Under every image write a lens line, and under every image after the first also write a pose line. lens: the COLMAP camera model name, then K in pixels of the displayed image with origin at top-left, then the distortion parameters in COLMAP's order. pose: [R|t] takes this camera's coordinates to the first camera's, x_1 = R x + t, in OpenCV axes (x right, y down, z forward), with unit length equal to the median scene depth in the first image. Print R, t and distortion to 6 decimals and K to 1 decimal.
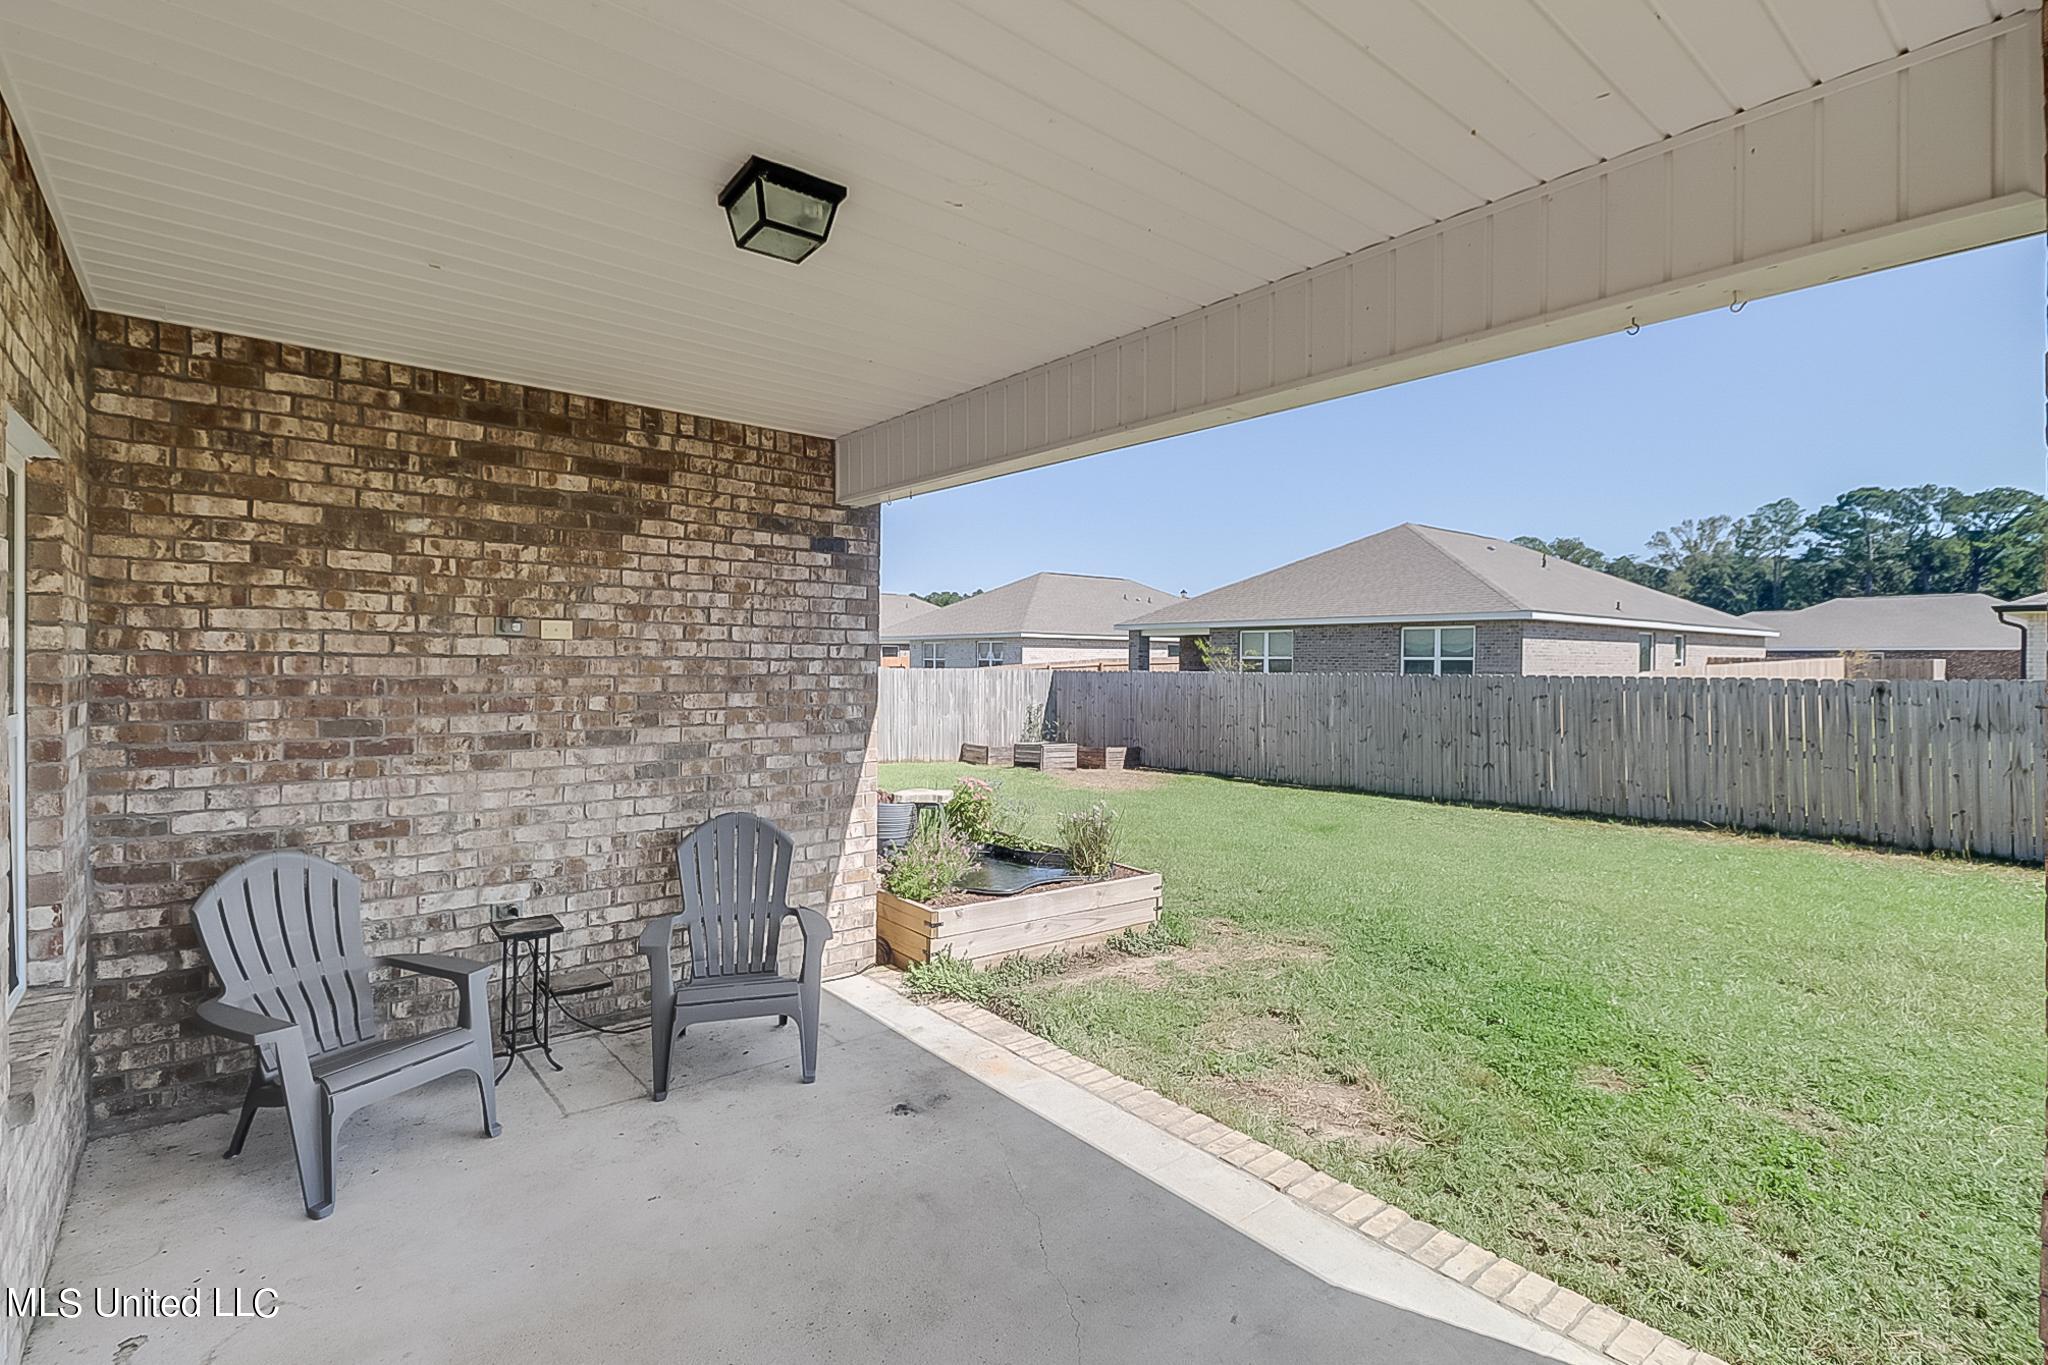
lens RADIAL K [[1110.9, 0, 1007.9], [0, 1110.9, 667.8], [0, 0, 1]] dist [0.014488, -0.018458]
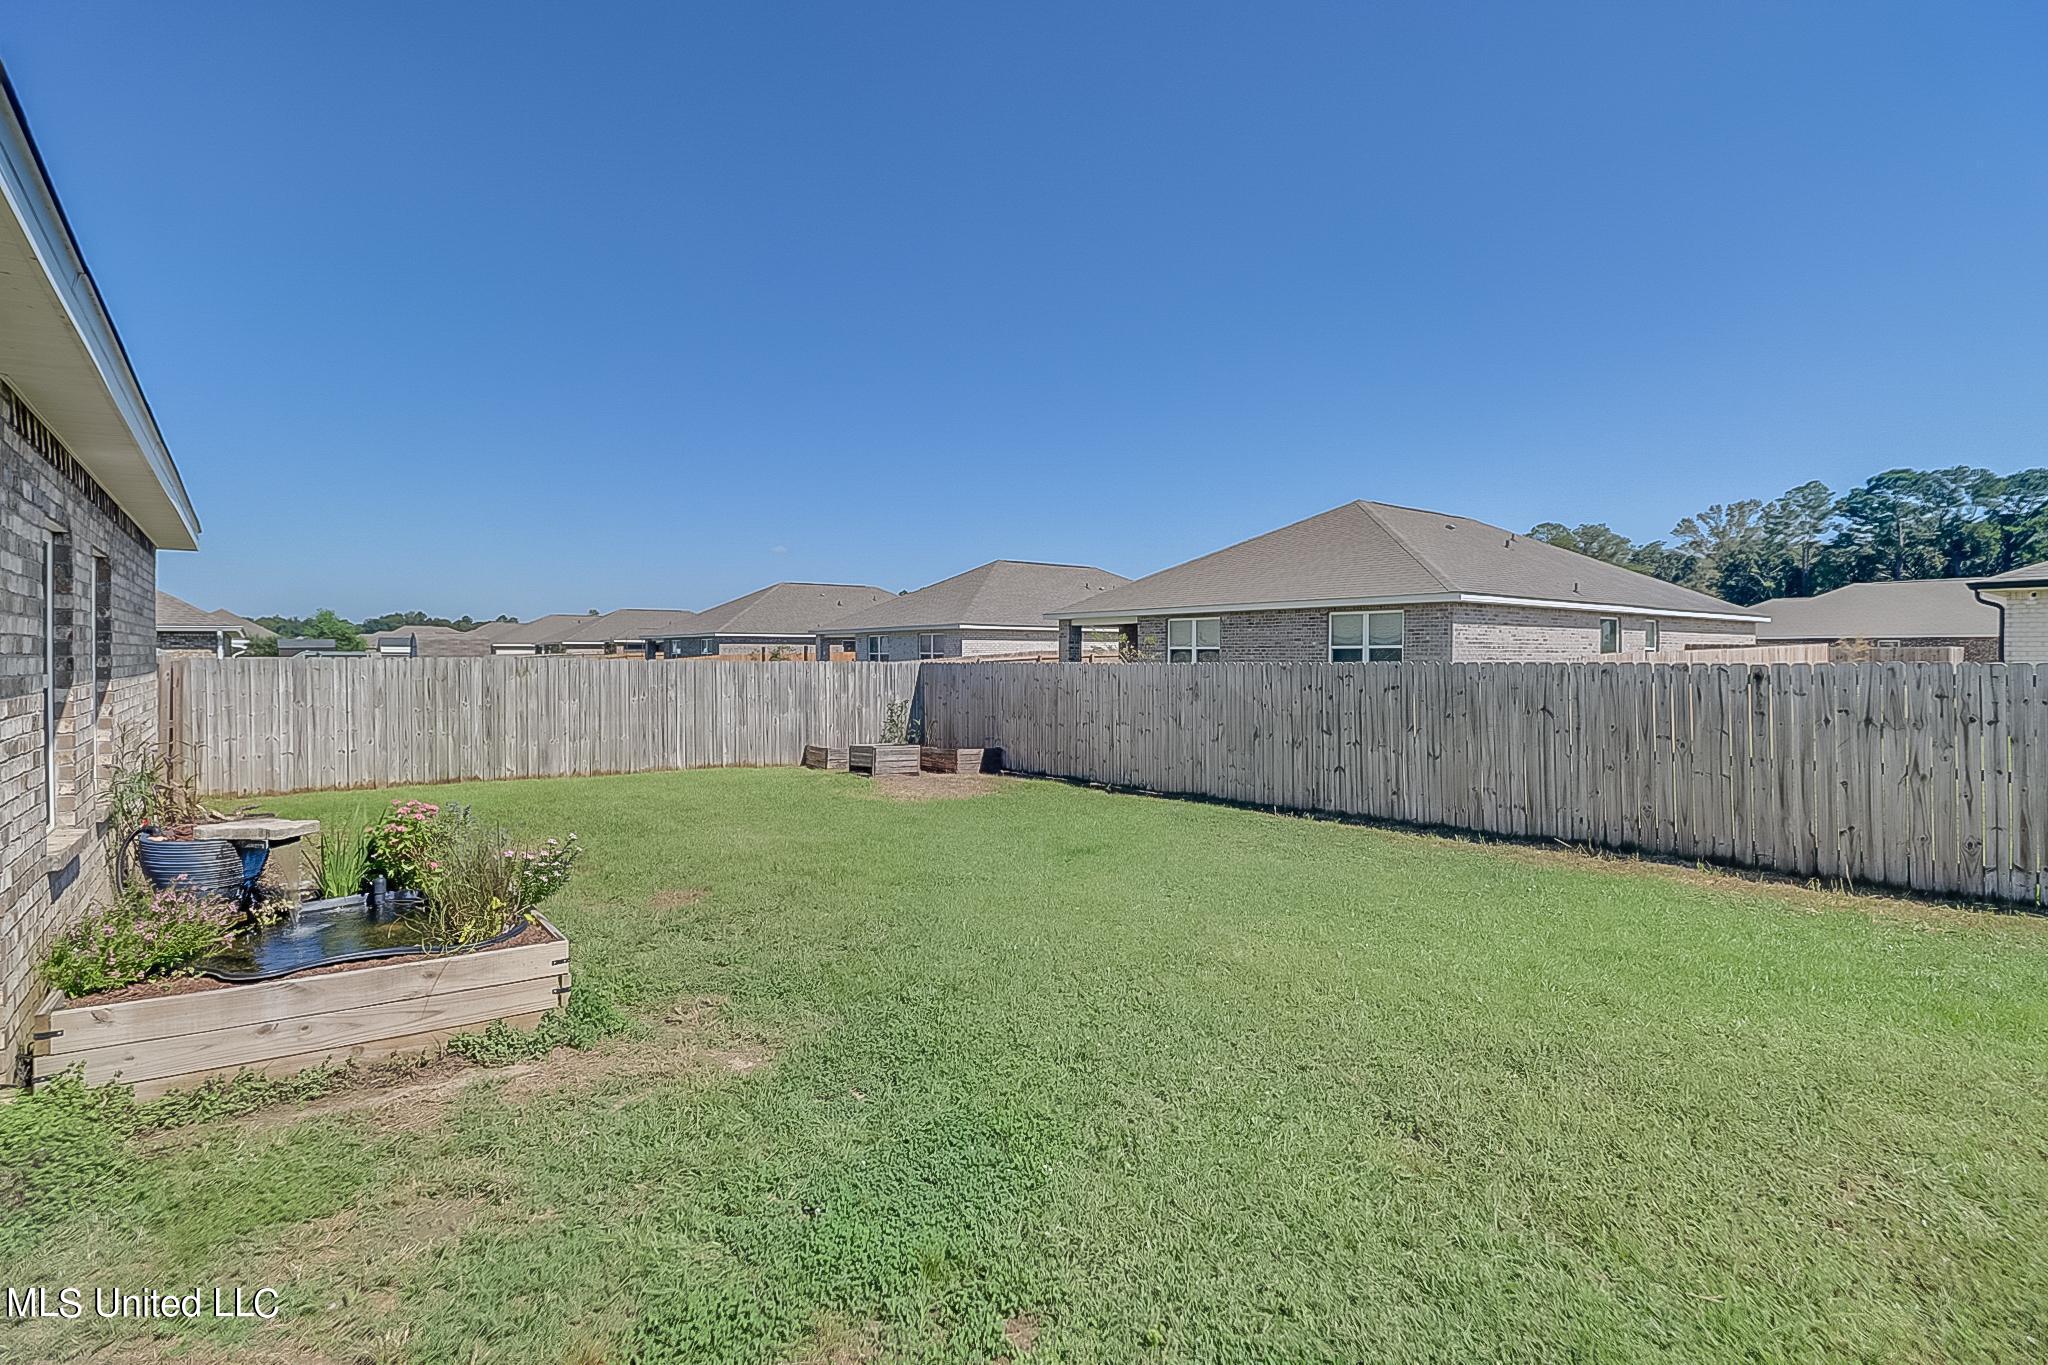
lens RADIAL K [[1129.6, 0, 1024.0], [0, 1129.6, 682.5], [0, 0, 1]] dist [-0.003378, -0.021984]
pose [[0.999859, -0.006293, -0.015549, 0.107577], [0.006546, 0.999846, 0.016270, 0.003172], [0.015444, -0.016370, 0.999747, 0.073437]]
